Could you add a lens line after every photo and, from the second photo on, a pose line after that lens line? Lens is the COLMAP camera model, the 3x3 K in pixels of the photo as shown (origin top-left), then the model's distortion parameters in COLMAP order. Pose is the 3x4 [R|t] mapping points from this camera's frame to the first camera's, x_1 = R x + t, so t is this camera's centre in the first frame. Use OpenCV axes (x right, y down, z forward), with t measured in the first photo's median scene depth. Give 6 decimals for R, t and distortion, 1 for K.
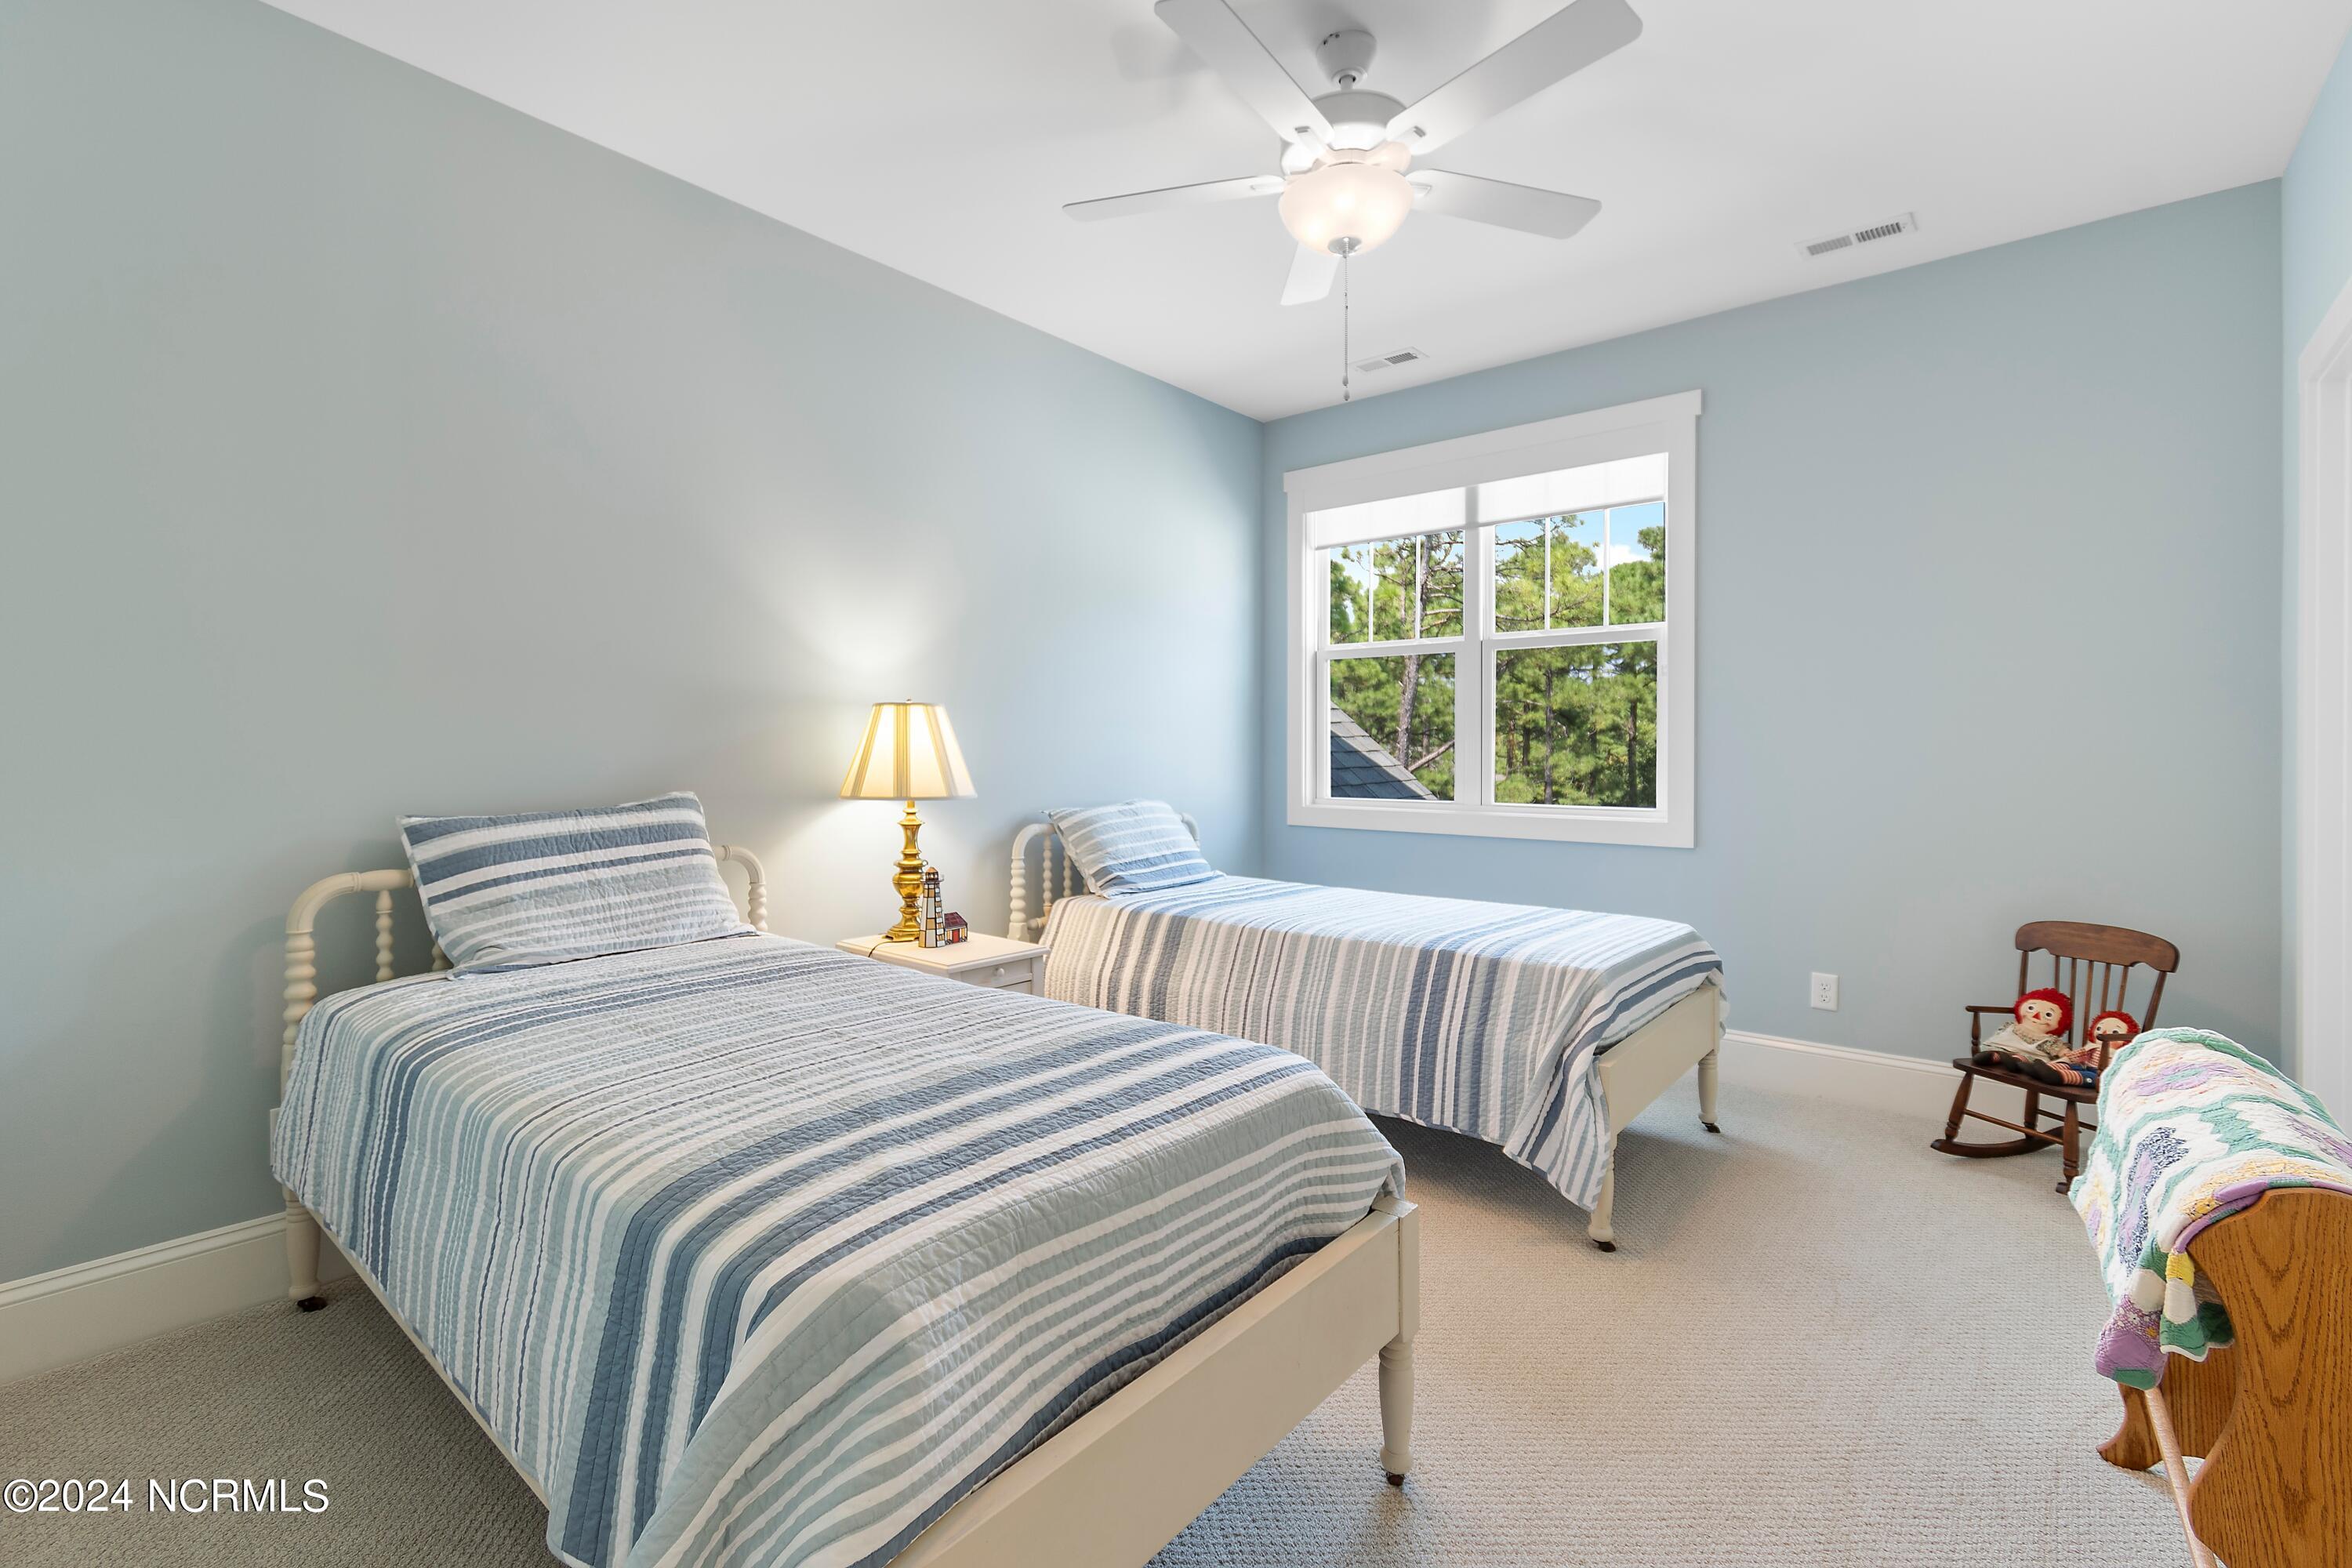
lens RADIAL K [[1054.4, 0, 1170.7], [0, 1054.4, 755.0], [0, 0, 1]] dist [0.000346, 0.007353]
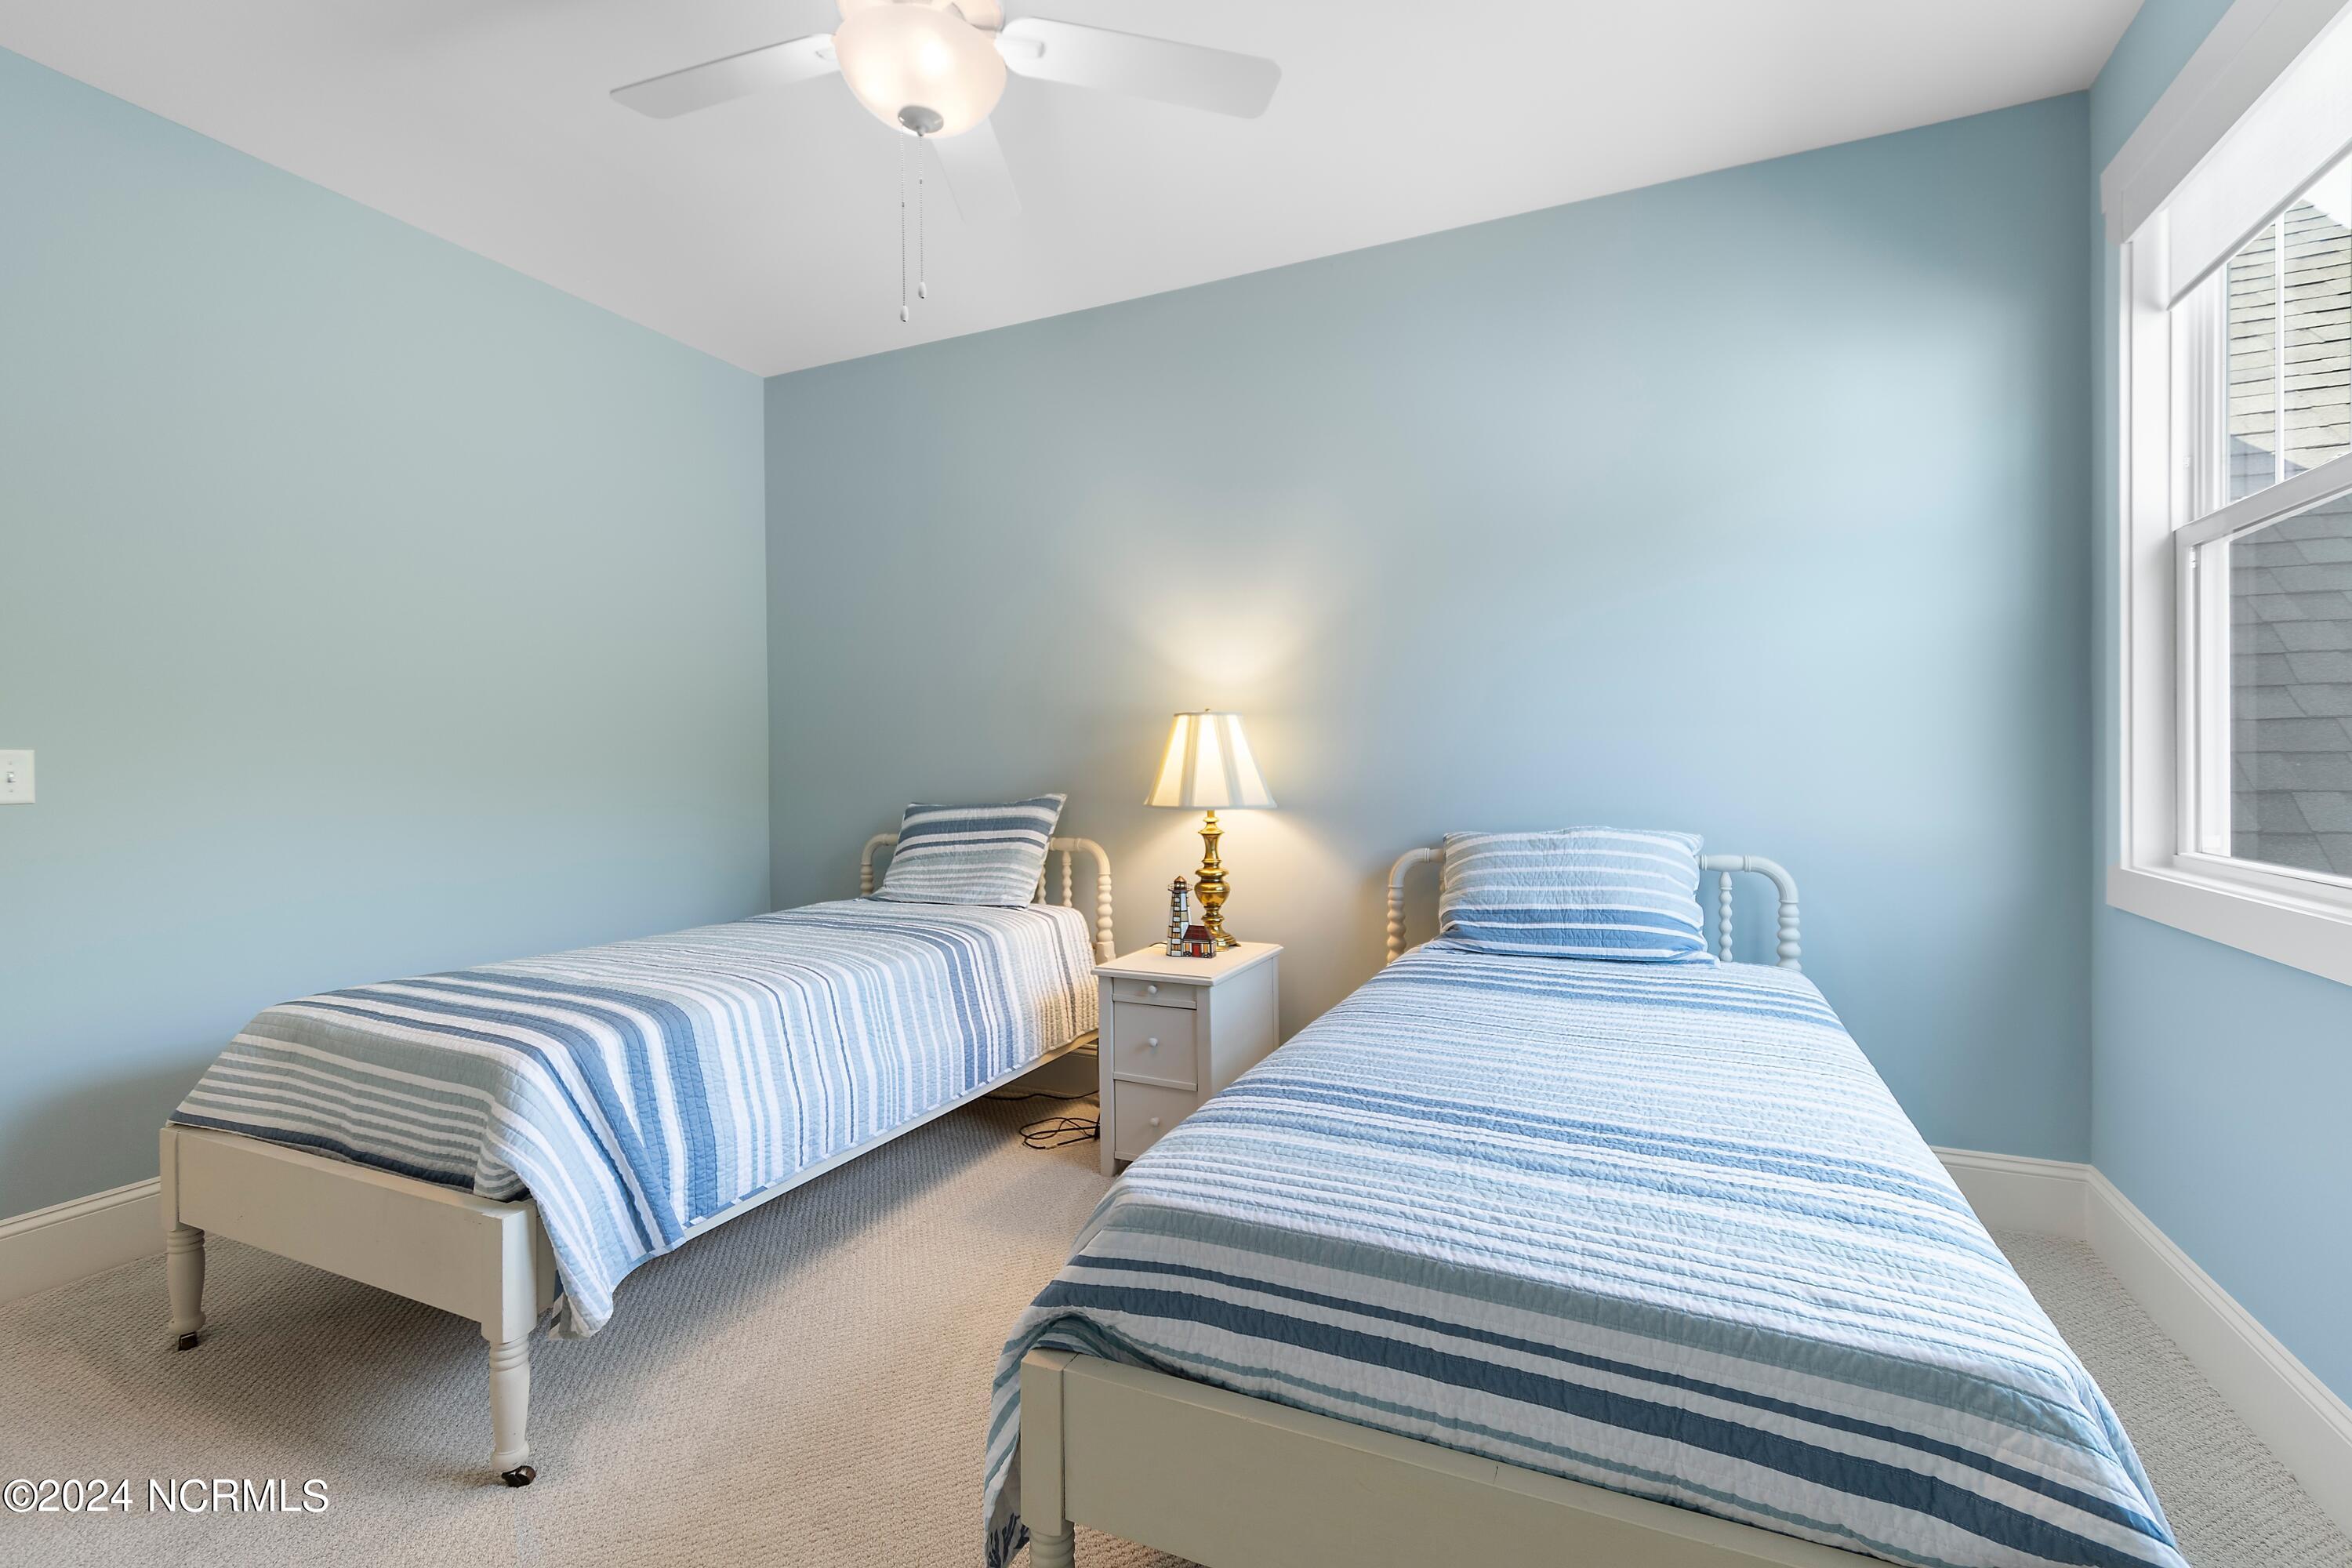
lens RADIAL K [[1054.4, 0, 1170.7], [0, 1054.4, 755.0], [0, 0, 1]] dist [0.000346, 0.007353]
pose [[0.248996, -0.010359, -0.968449, 0.719340], [0.005876, 0.999941, -0.009185, 0.000254], [0.968487, -0.003403, 0.249042, 0.719040]]
